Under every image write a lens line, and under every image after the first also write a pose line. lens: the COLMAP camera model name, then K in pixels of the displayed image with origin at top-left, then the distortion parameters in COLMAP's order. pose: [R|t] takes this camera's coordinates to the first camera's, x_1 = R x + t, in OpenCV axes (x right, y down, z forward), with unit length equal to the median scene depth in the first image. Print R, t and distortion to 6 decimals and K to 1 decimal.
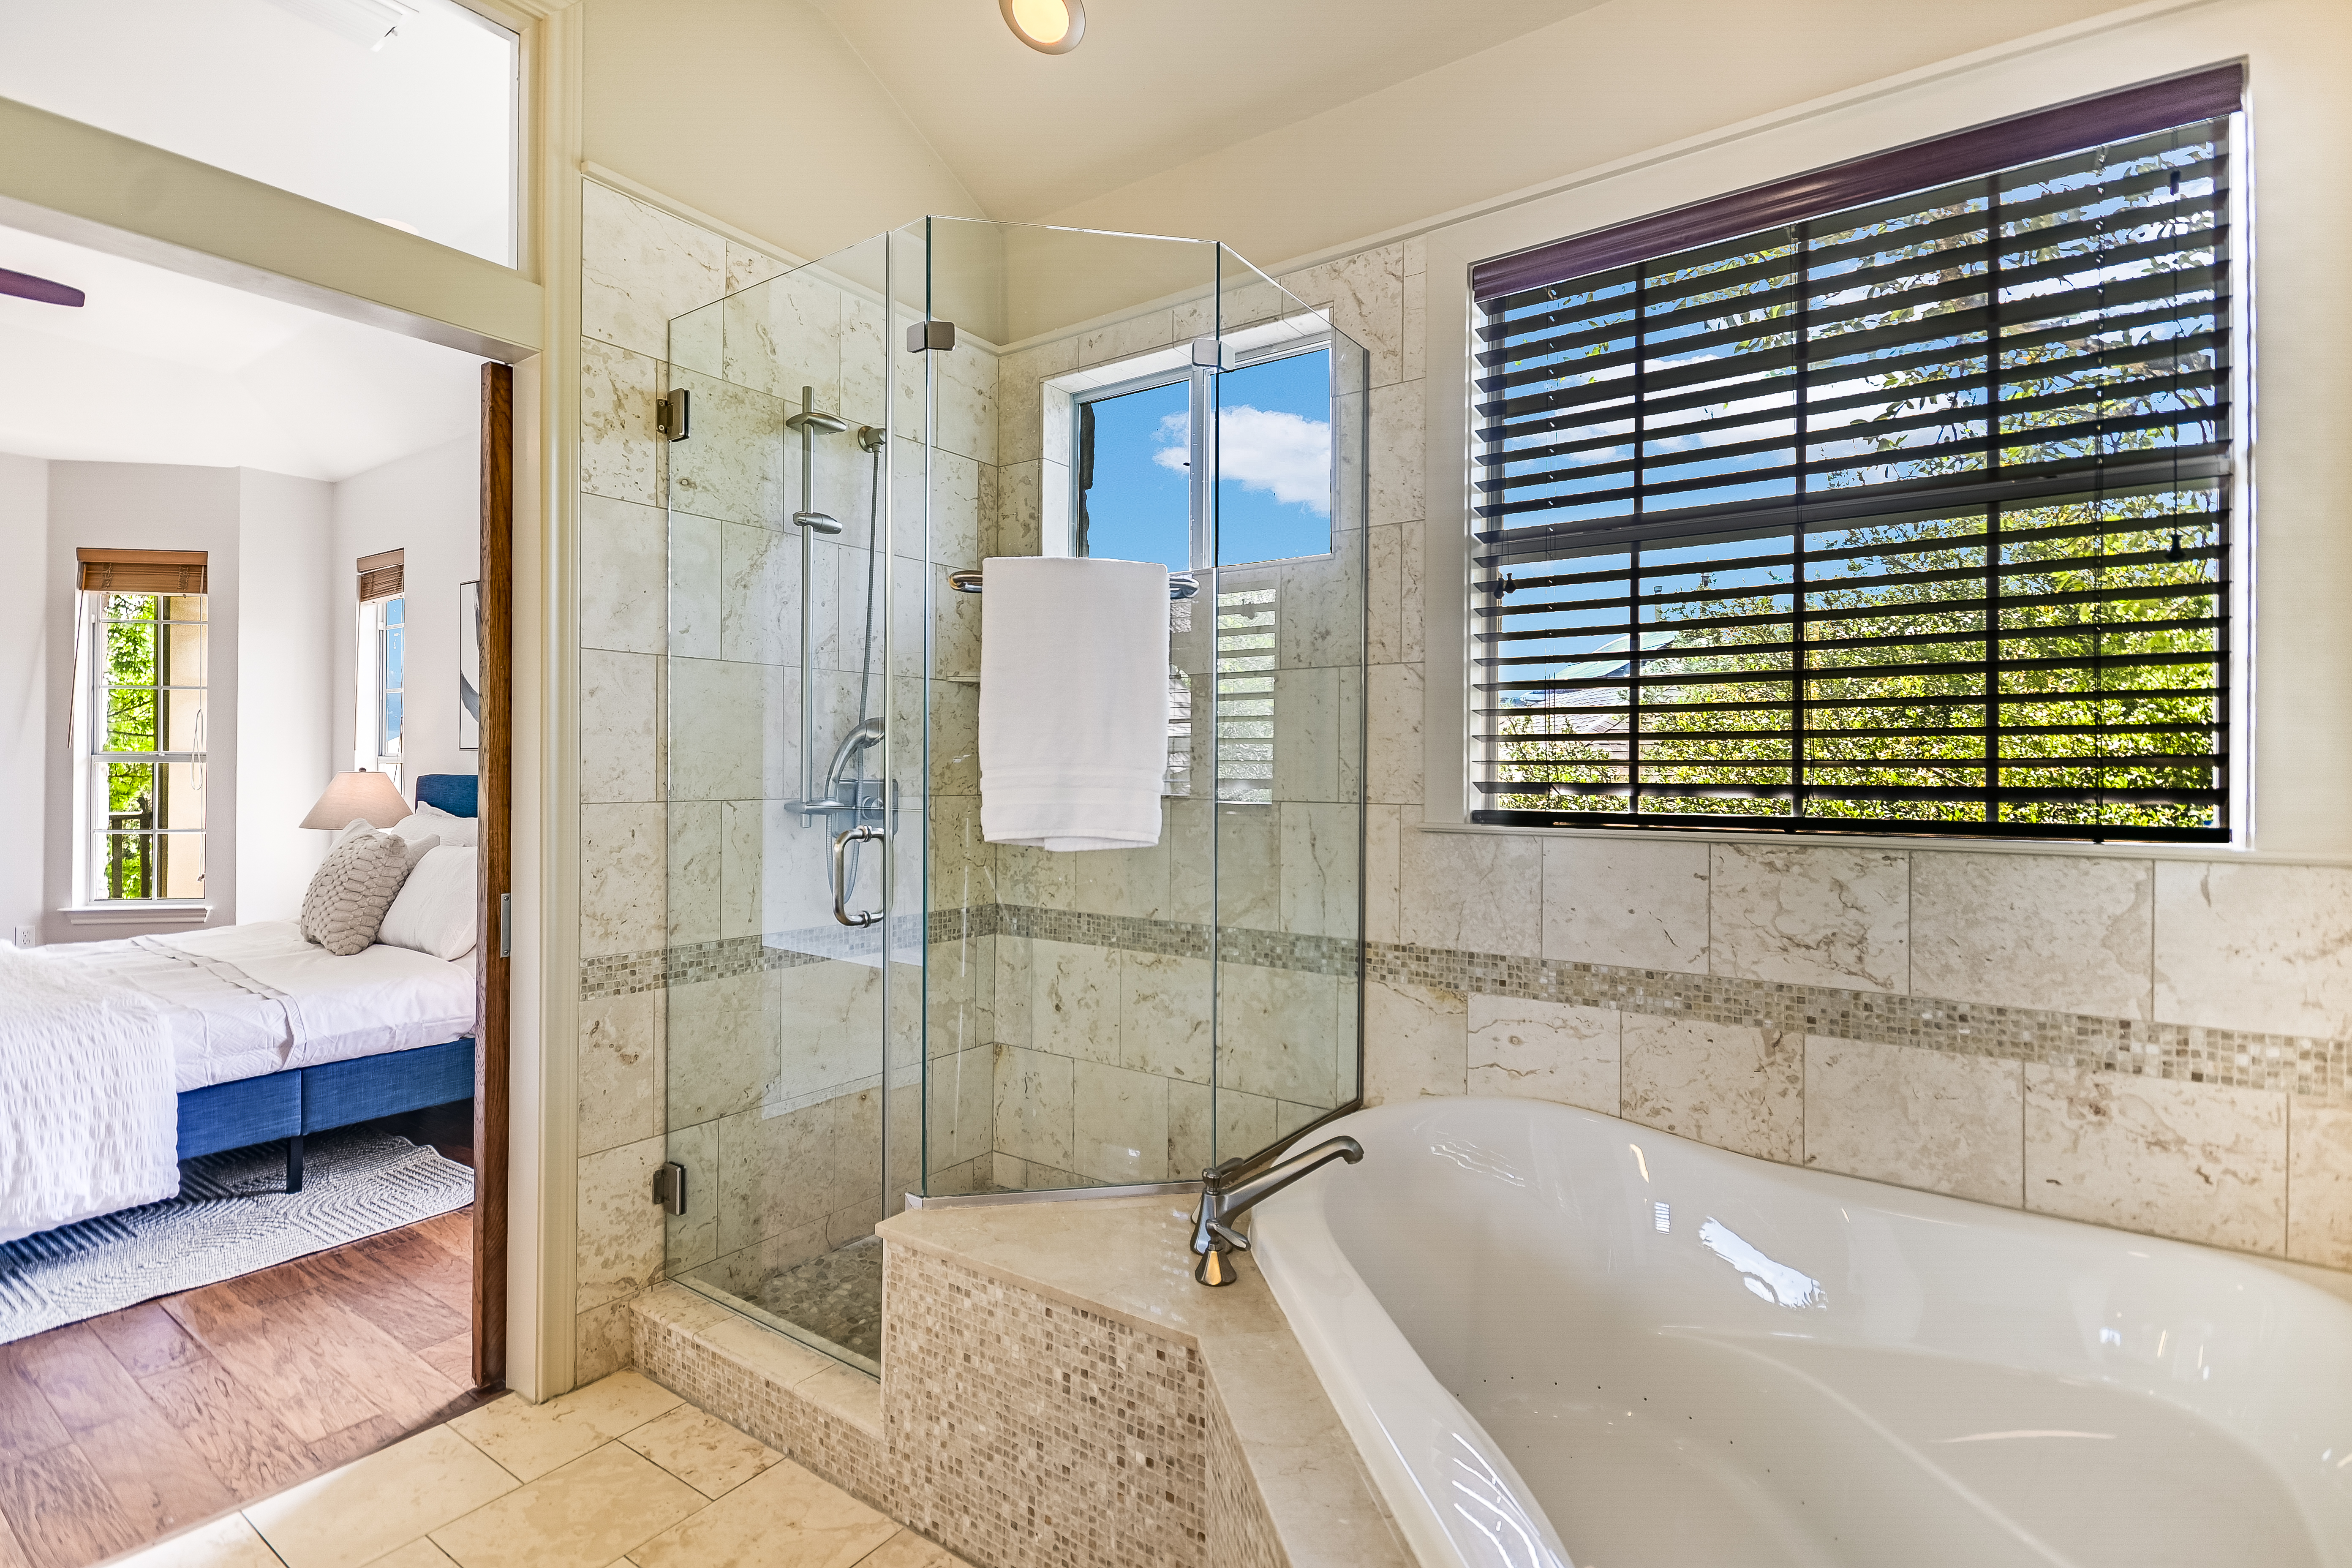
lens RADIAL K [[1093.8, 0, 1176.3], [0, 1093.8, 775.4], [0, 0, 1]] dist [-0.001546, -0.000916]
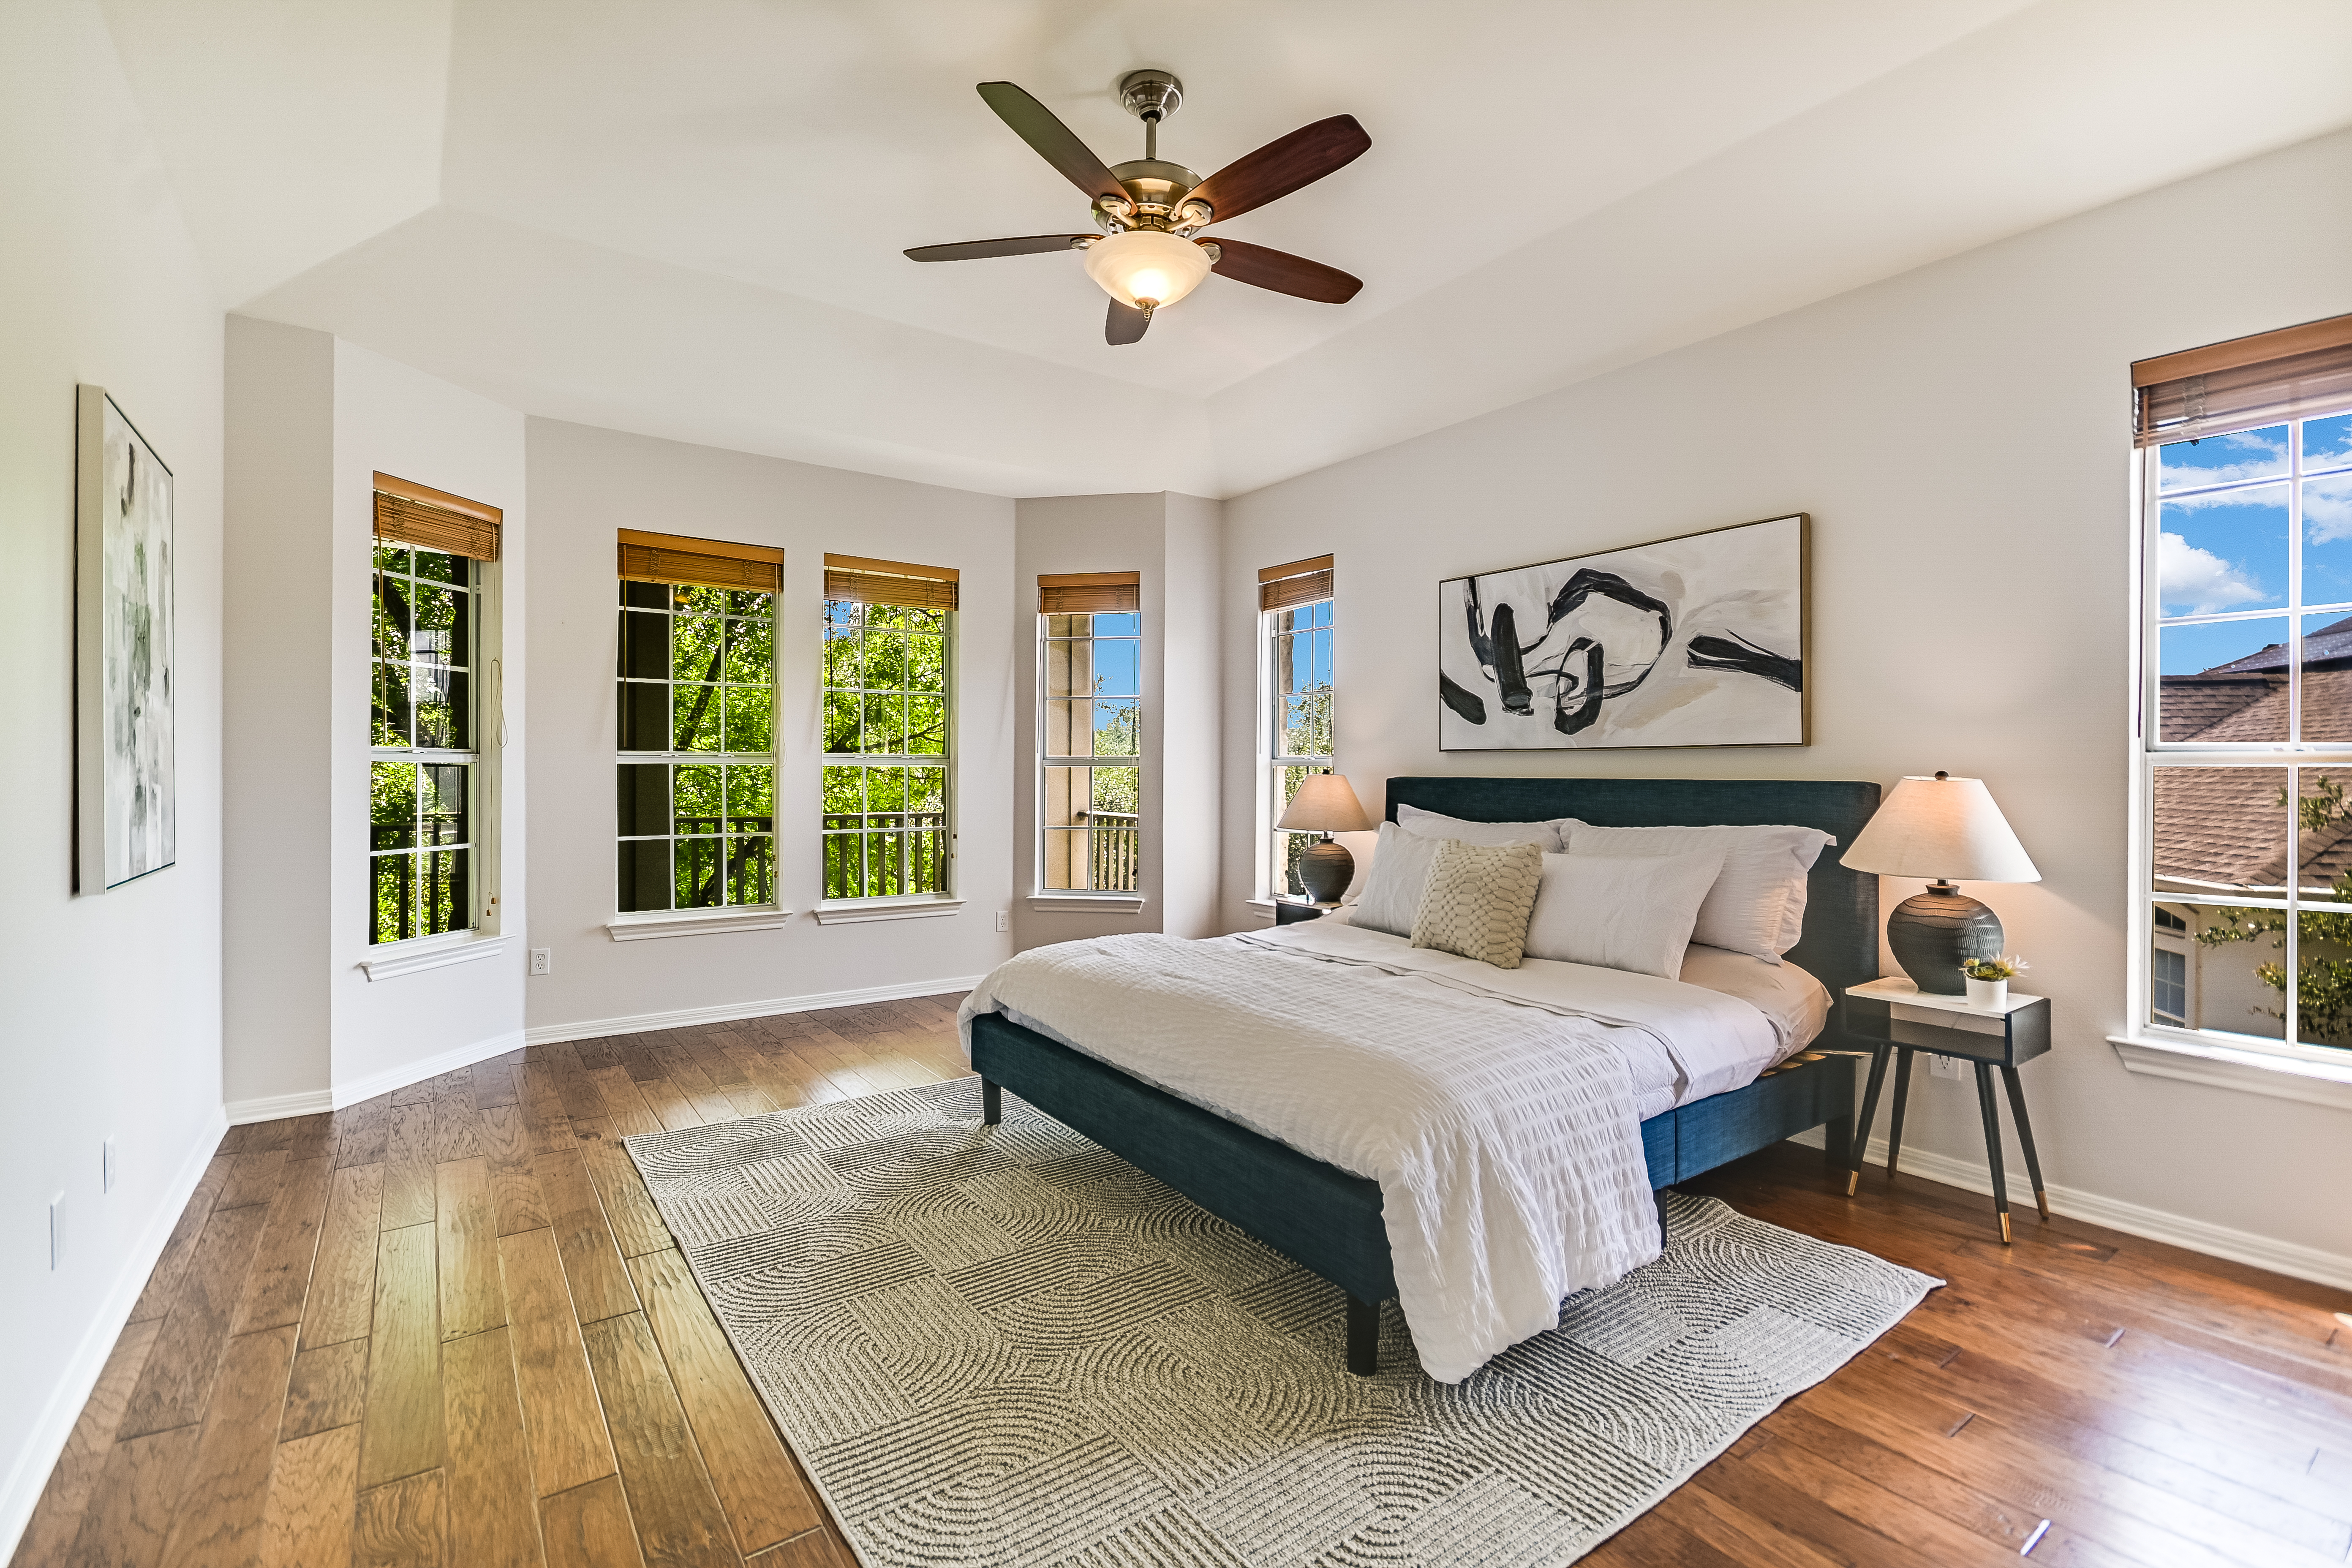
lens RADIAL K [[1059.7, 0, 1173.6], [0, 1059.7, 777.3], [0, 0, 1]] dist [0.016571, -0.000032]
pose [[0.938585, -0.002992, -0.345034, -0.500446], [0.003997, 0.999990, 0.002203, -0.002726], [0.345024, -0.003447, 0.938588, 0.026370]]
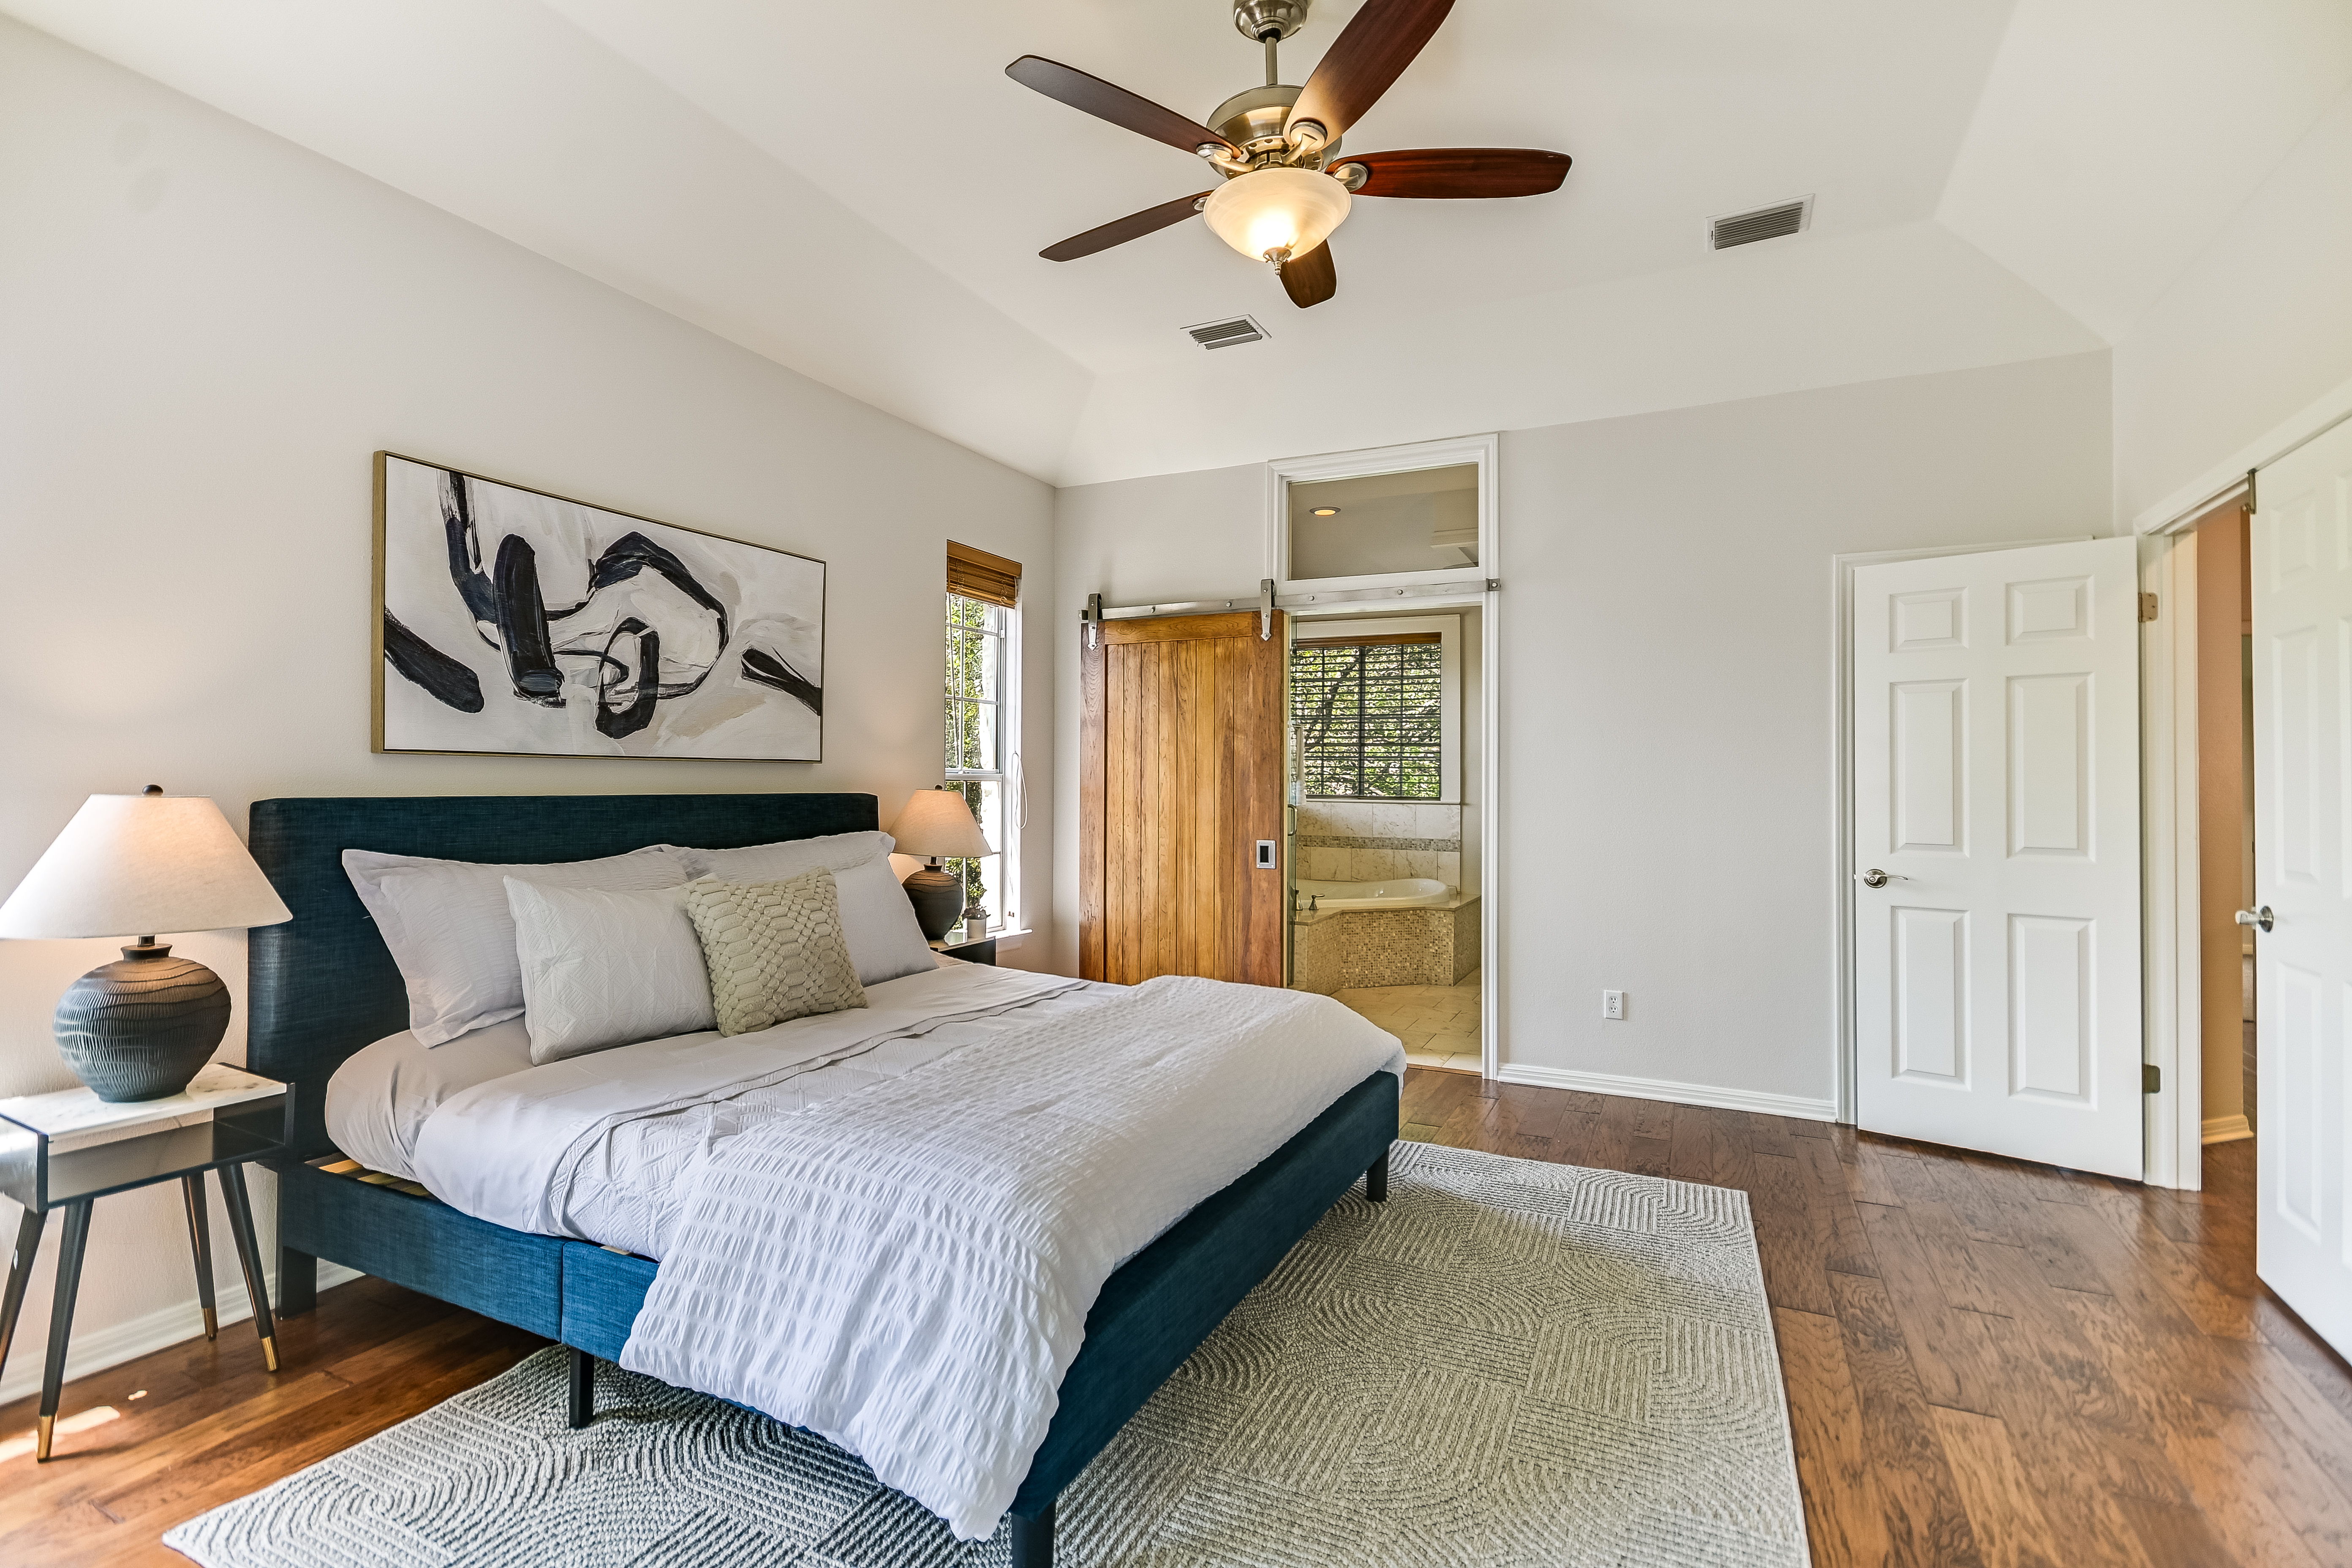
lens RADIAL K [[1093.8, 0, 1170.5], [0, 1093.8, 775.1], [0, 0, 1]] dist [-0.001546, -0.000916]
pose [[-0.156786, 0.000725, 0.987632, -1.049302], [0.002114, 0.999998, -0.000398, -0.008425], [-0.987630, 0.002025, -0.156787, 0.540681]]
